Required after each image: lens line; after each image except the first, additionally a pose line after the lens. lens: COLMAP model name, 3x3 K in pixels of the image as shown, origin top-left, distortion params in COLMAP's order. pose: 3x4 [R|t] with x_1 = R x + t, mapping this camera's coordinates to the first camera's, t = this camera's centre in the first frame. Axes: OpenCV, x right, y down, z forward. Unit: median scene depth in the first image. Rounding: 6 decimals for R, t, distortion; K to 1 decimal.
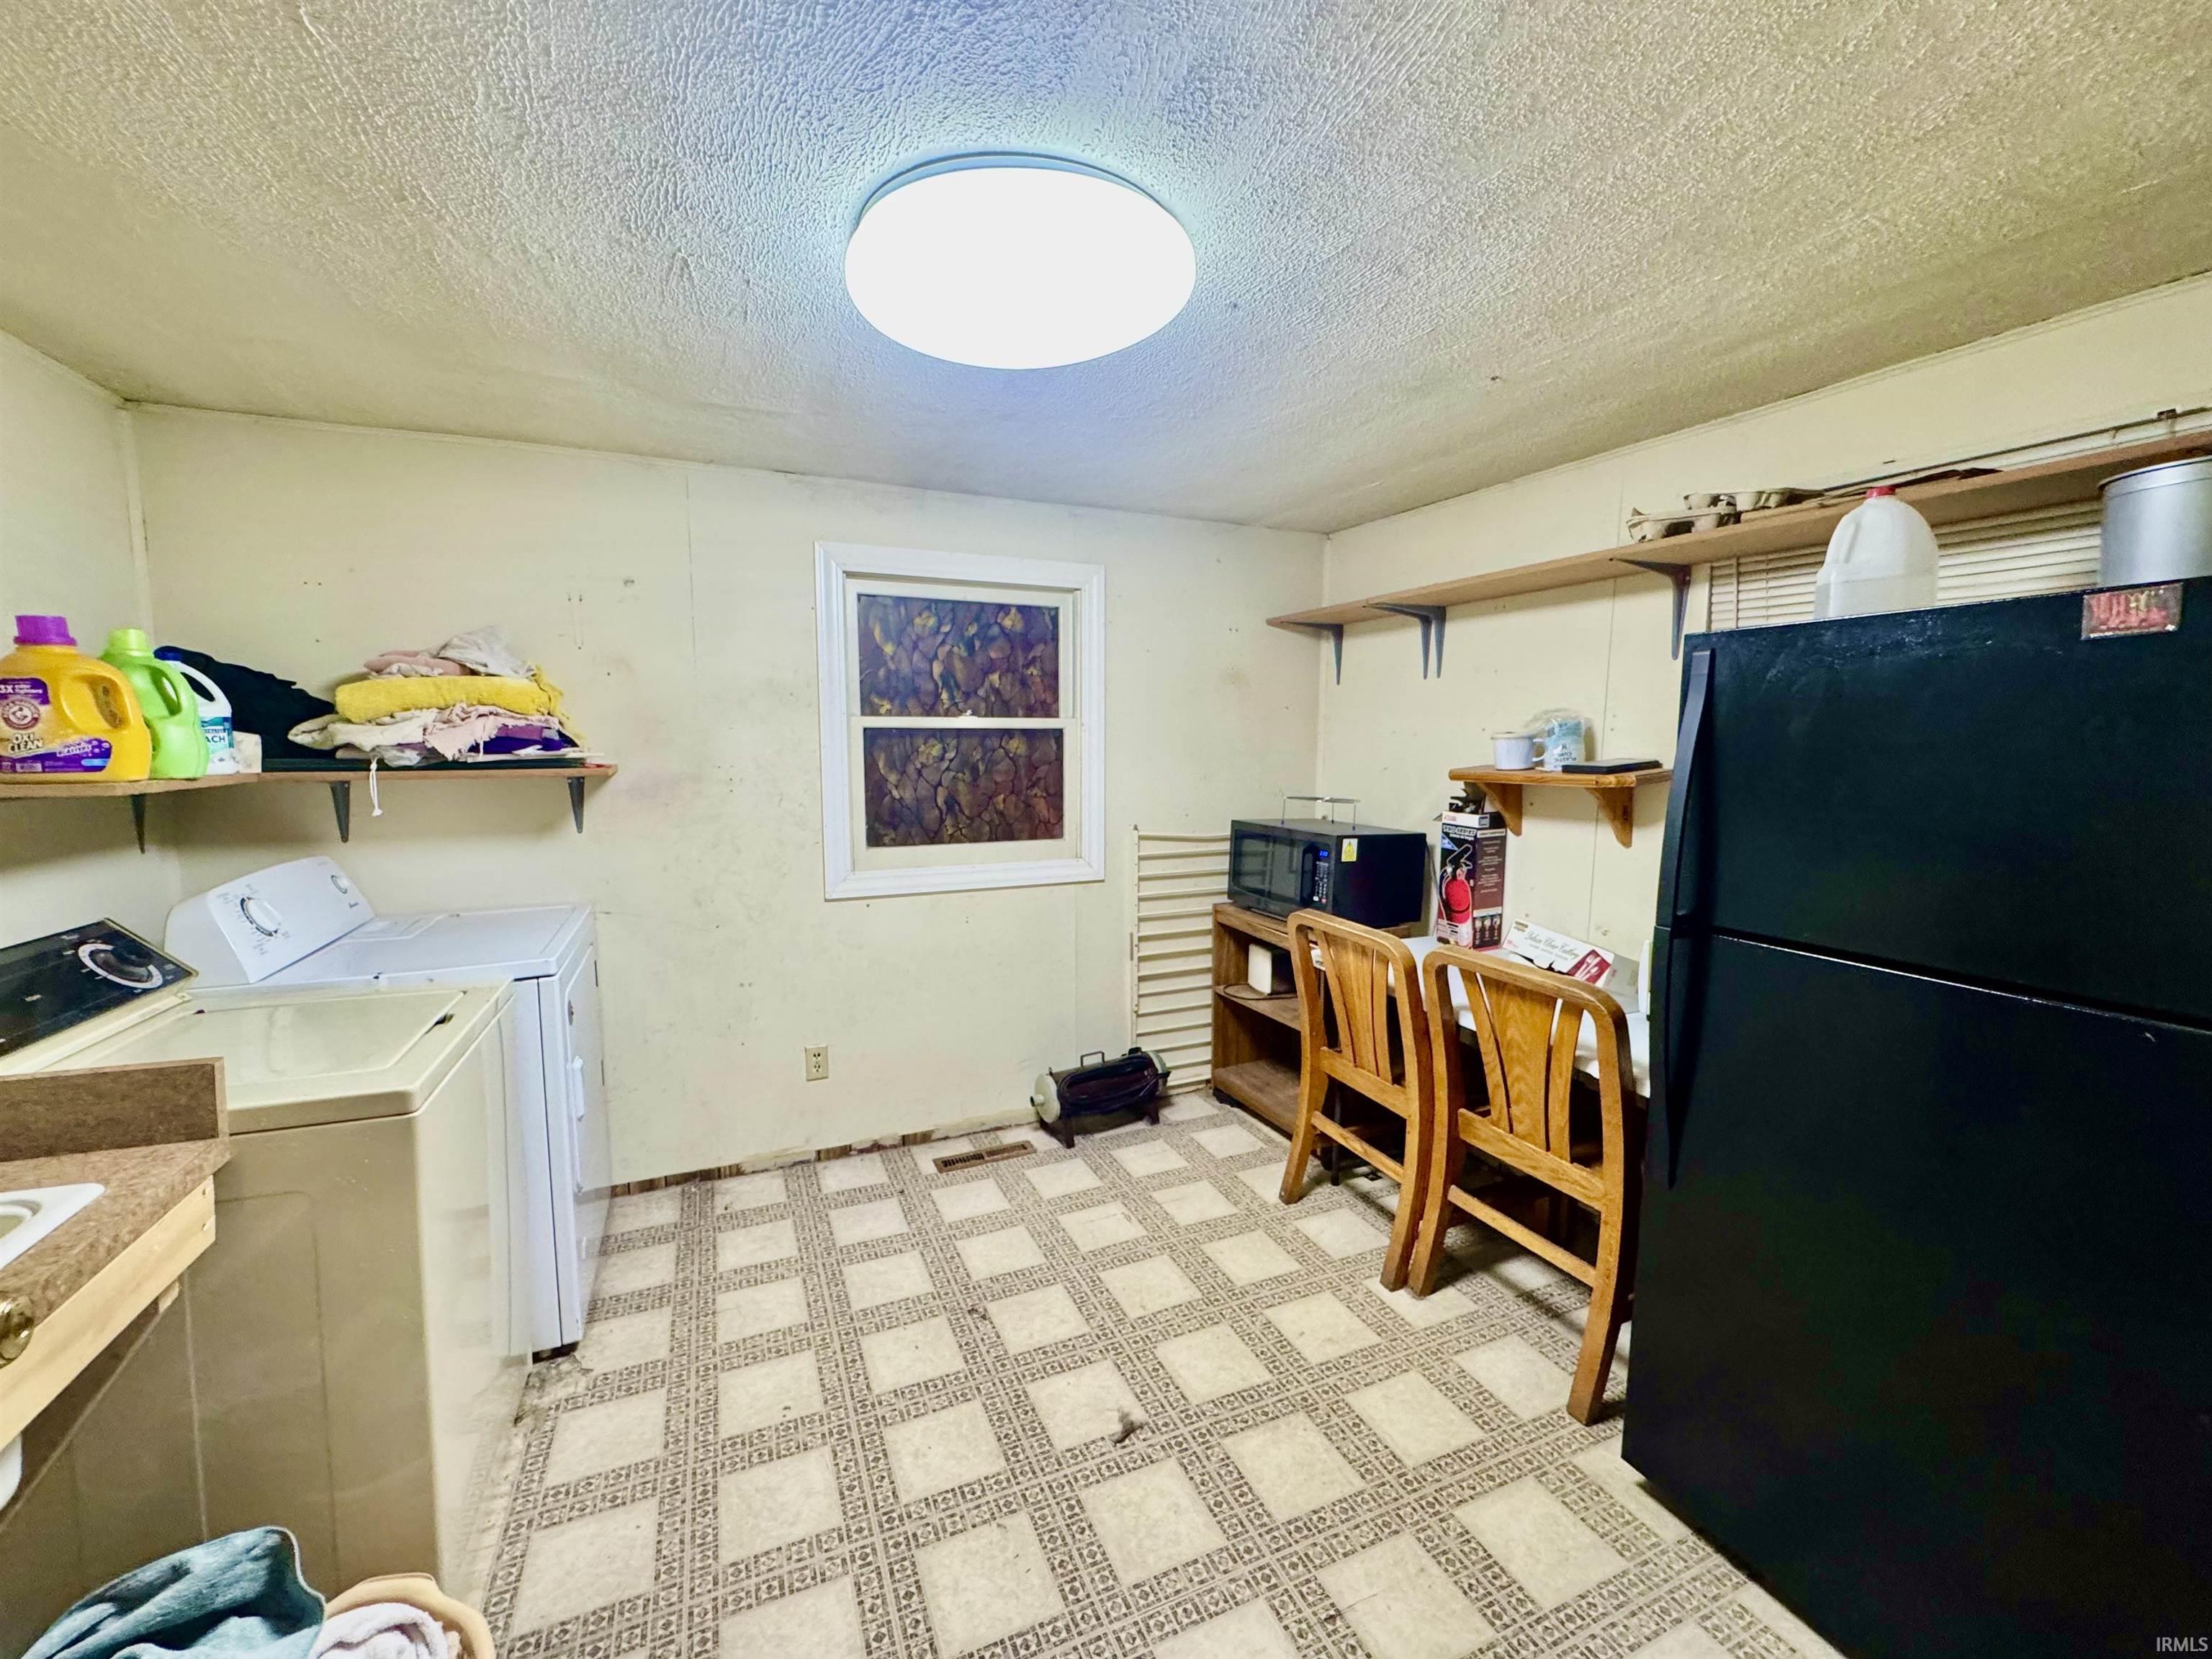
lens RADIAL K [[883.9, 0, 1106.0], [0, 883.9, 829.5], [0, 0, 1]] dist [0.000874, -0.000541]
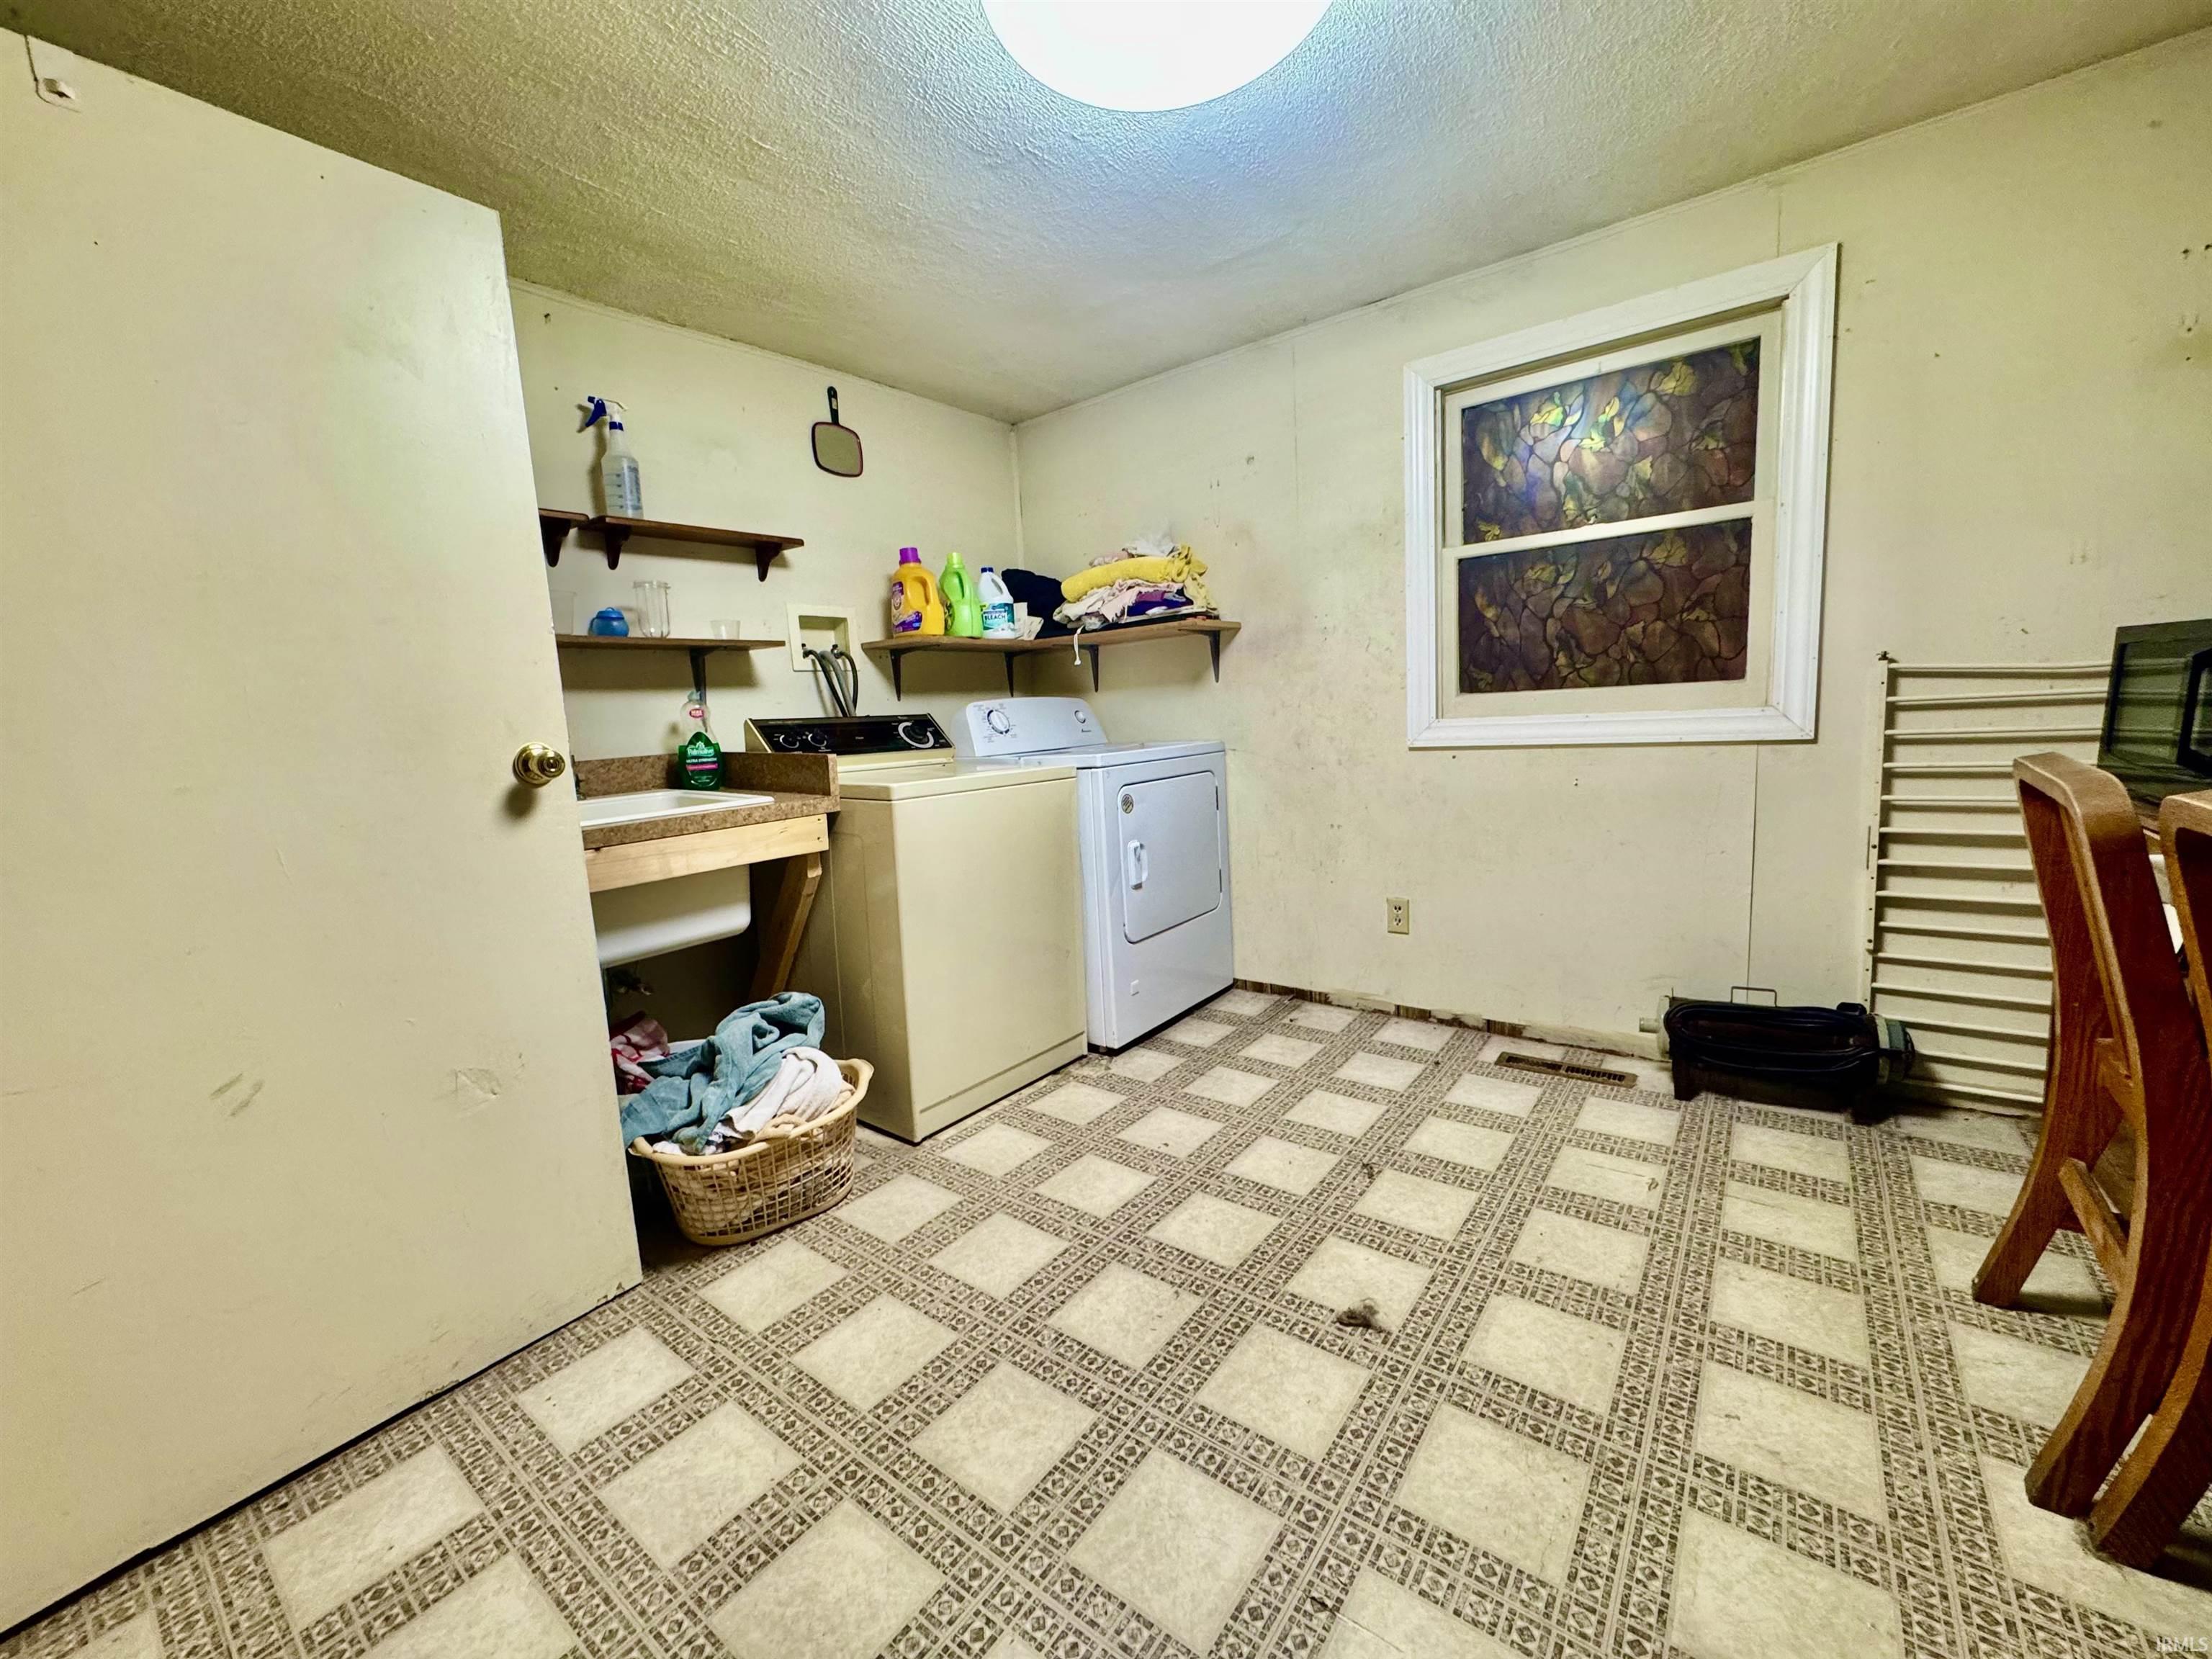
lens RADIAL K [[883.9, 0, 1106.0], [0, 883.9, 829.5], [0, 0, 1]] dist [0.000874, -0.000541]
pose [[0.479297, 0.087753, -0.873255, 0.389861], [-0.033879, 0.996097, 0.081502, 0.105176], [0.876999, -0.009479, 0.480399, 0.260123]]
